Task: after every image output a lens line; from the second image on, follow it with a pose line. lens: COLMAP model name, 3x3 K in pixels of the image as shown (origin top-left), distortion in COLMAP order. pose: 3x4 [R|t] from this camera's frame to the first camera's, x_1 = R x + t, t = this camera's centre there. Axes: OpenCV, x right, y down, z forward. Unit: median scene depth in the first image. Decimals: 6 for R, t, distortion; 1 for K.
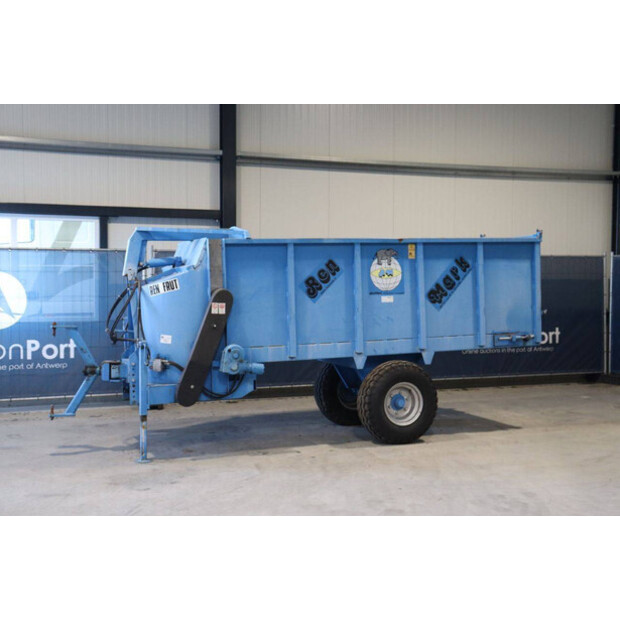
lens RADIAL K [[835.5, 0, 309.5], [0, 835.5, 311.8], [0, 0, 1]] dist [0.102582, 0.000000]
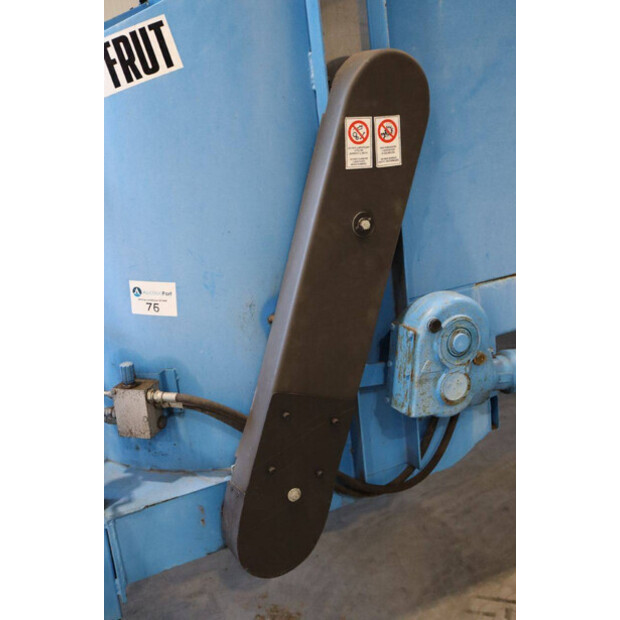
lens RADIAL K [[685.2, 0, 312.5], [0, 685.2, 308.1], [0, 0, 1]] dist [0.021018, 0.000000]
pose [[0.994161, -0.102942, 0.032362, -0.122218], [0.093273, 0.970573, 0.222011, -0.003068], [-0.054263, -0.217696, 0.974507, 0.741015]]
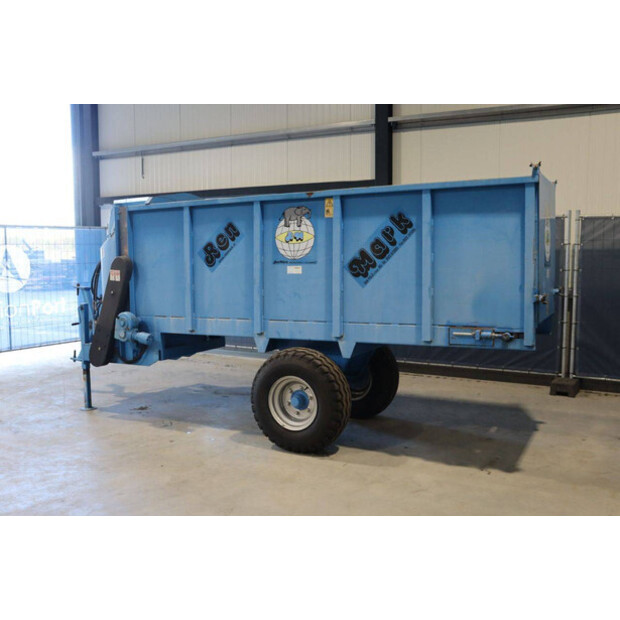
lens RADIAL K [[613.5, 0, 309.0], [0, 613.5, 313.4], [0, 0, 1]] dist [-0.074215, 0.000000]
pose [[0.643798, 0.073432, -0.761664, 0.551612], [-0.029005, 0.997011, 0.071606, -0.016170], [0.764646, -0.024007, 0.644003, 0.637212]]
